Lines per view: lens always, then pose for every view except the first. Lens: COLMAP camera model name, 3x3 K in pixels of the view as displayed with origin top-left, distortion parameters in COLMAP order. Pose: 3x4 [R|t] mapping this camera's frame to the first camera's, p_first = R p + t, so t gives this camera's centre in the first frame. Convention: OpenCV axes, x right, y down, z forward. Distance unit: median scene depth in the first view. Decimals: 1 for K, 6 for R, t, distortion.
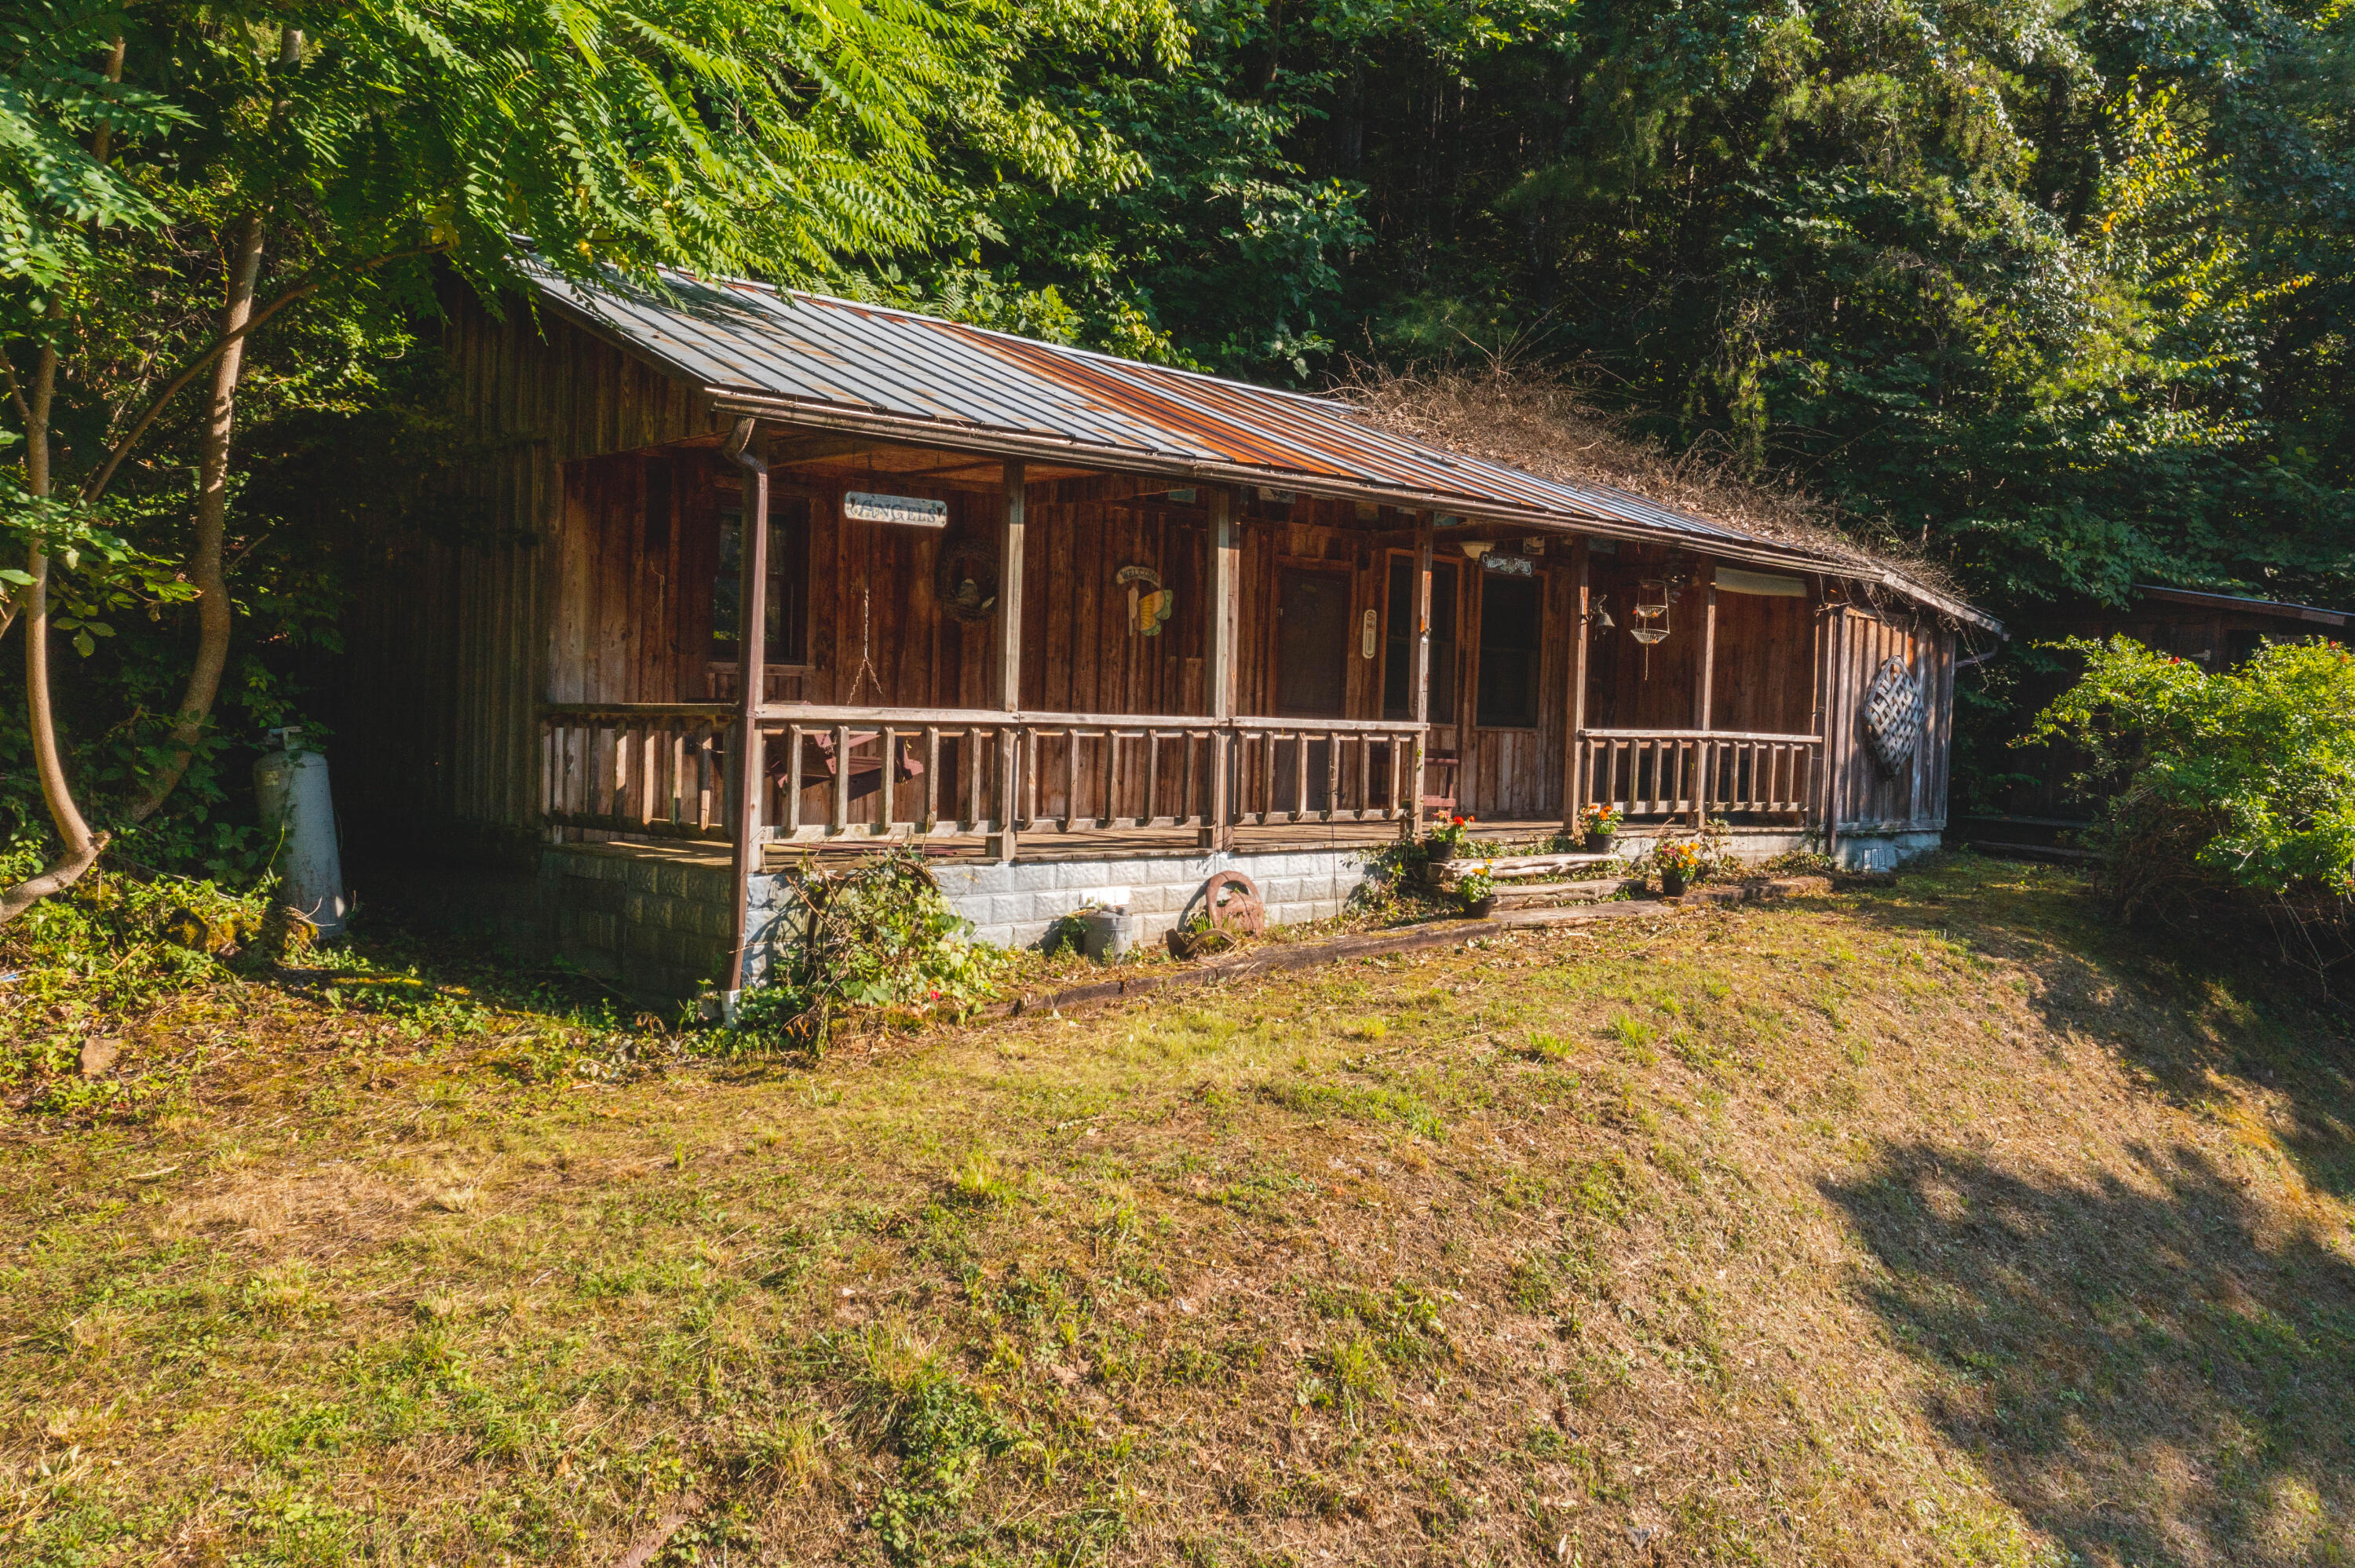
lens RADIAL K [[1877.1, 0, 1177.5], [0, 1877.1, 784.0], [0, 0, 1]] dist [0.004200, 0.003310]
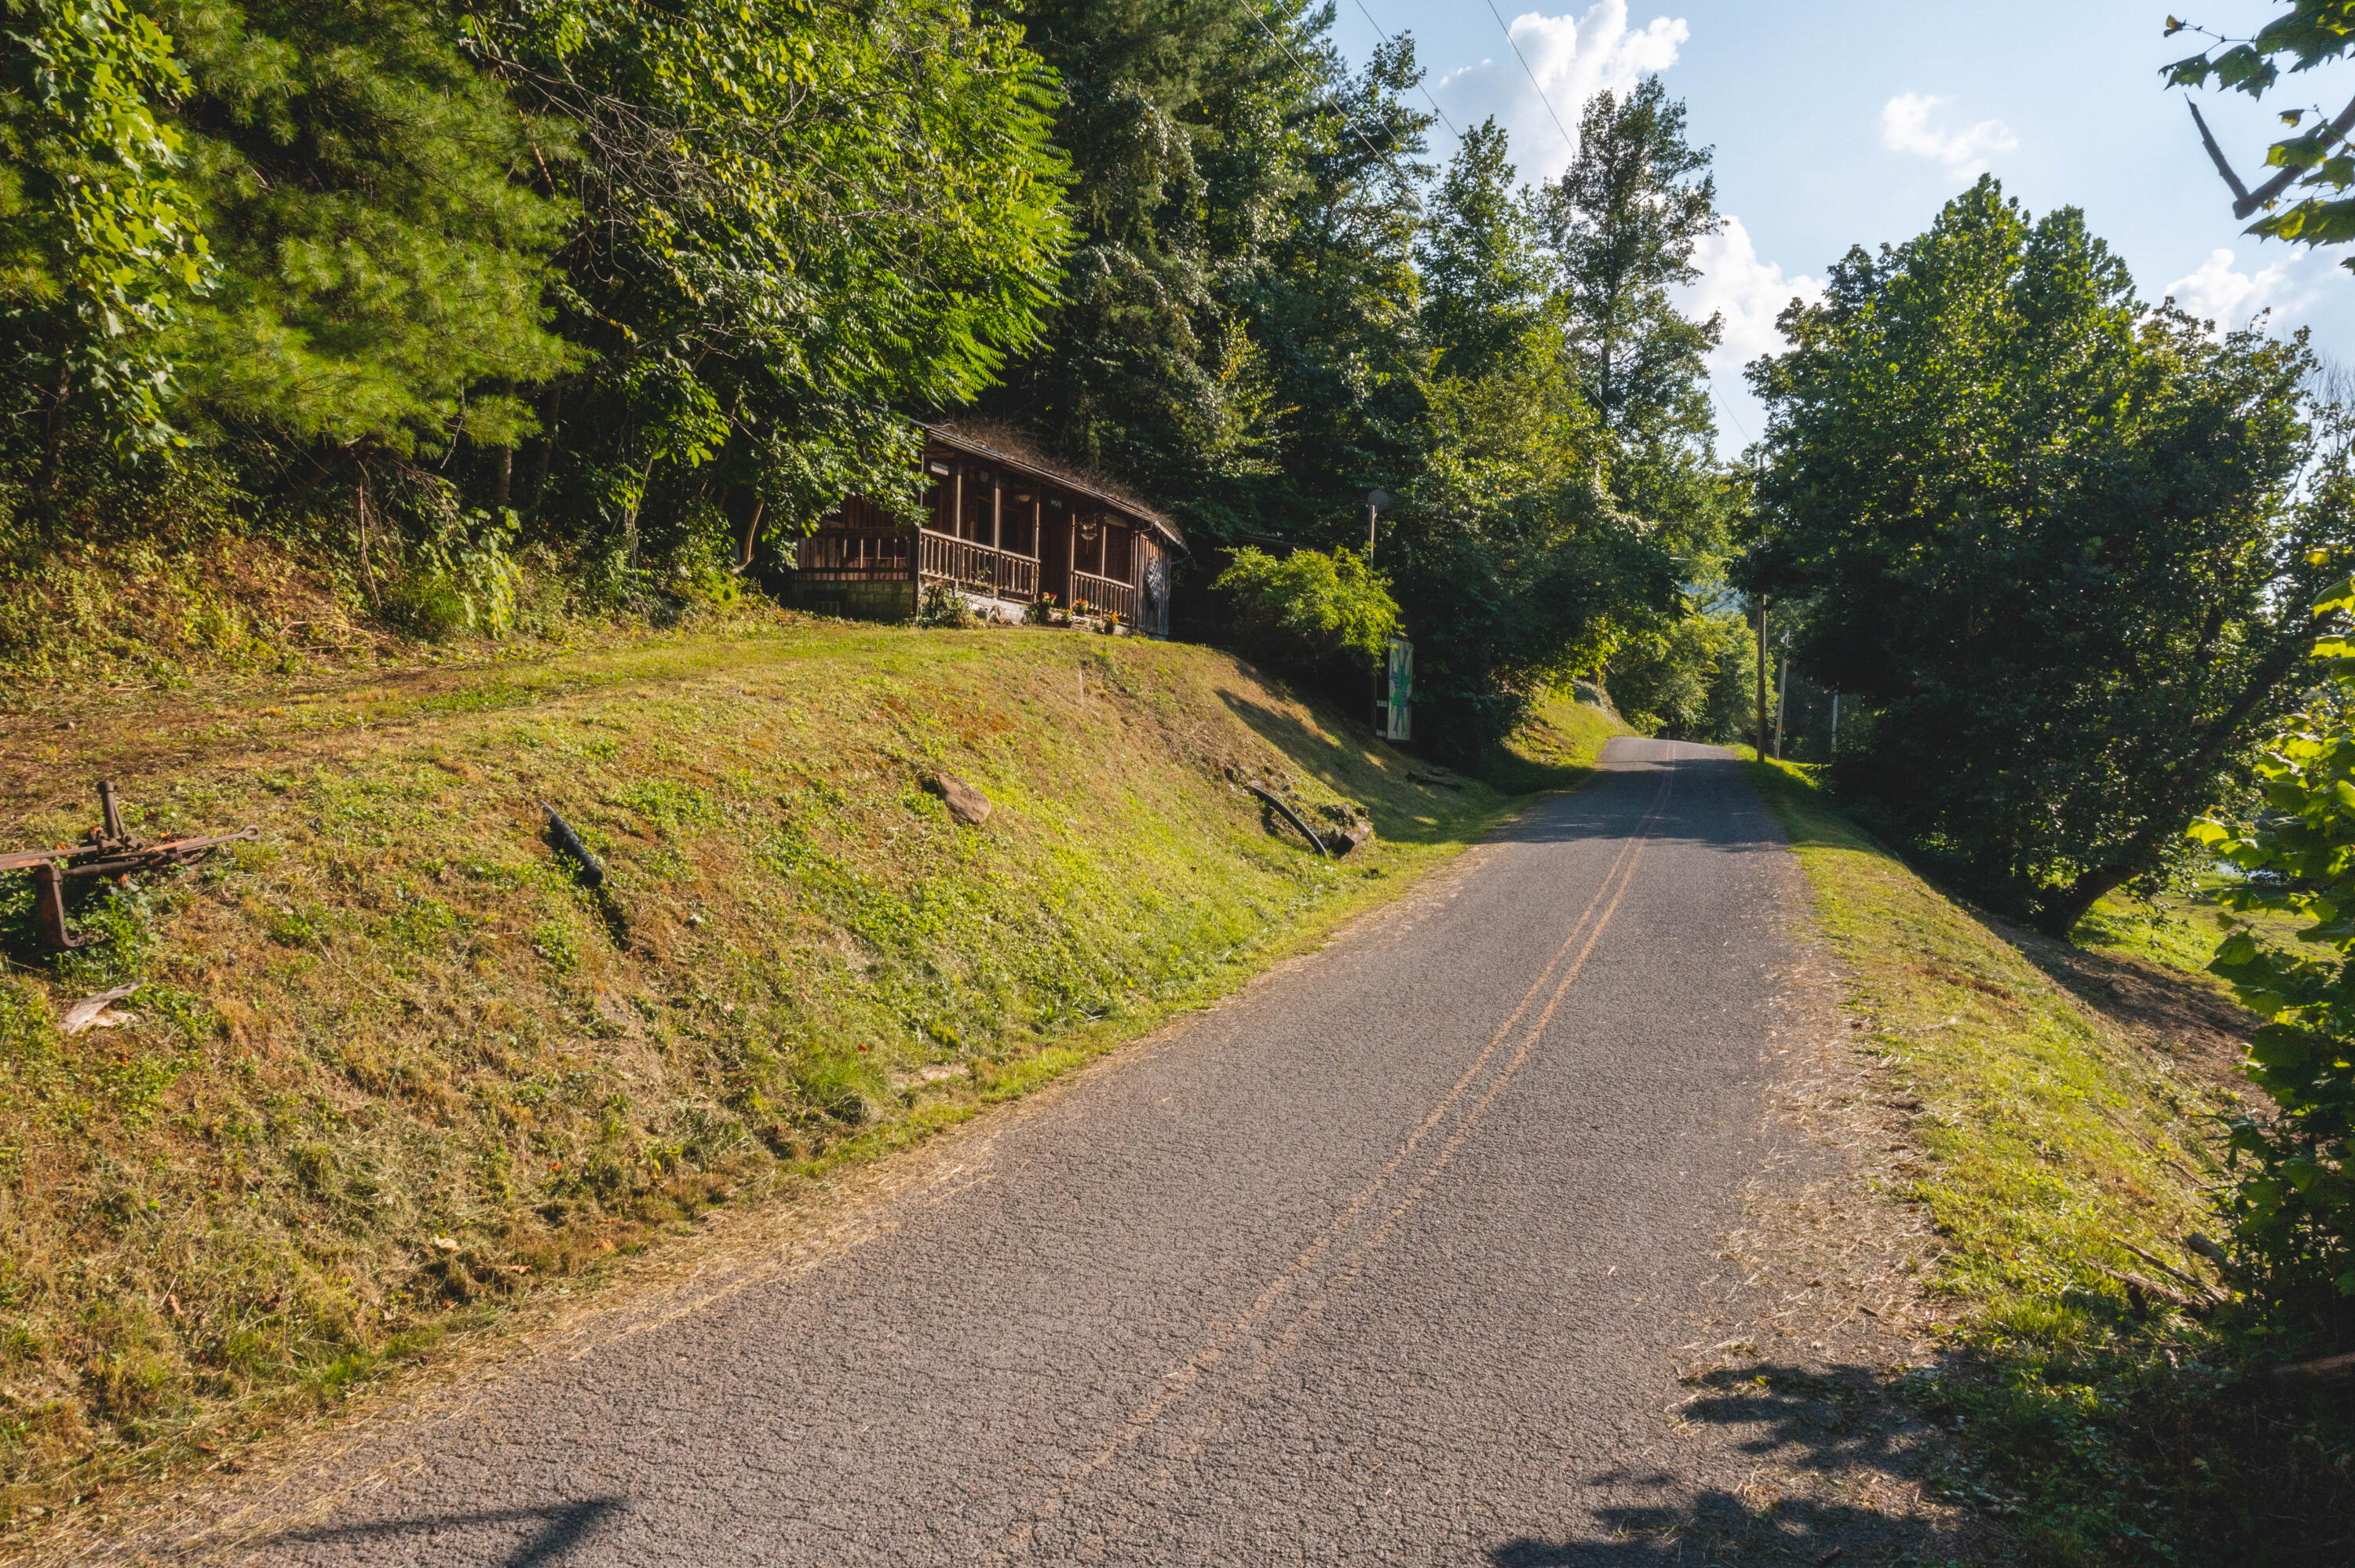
lens RADIAL K [[1877.1, 0, 1177.5], [0, 1877.1, 784.0], [0, 0, 1]] dist [0.004200, 0.003310]
pose [[0.868335, -0.012624, 0.495818, -0.981526], [0.008866, 0.999911, 0.009931, 0.250331], [-0.495900, -0.004228, 0.868370, -1.358944]]
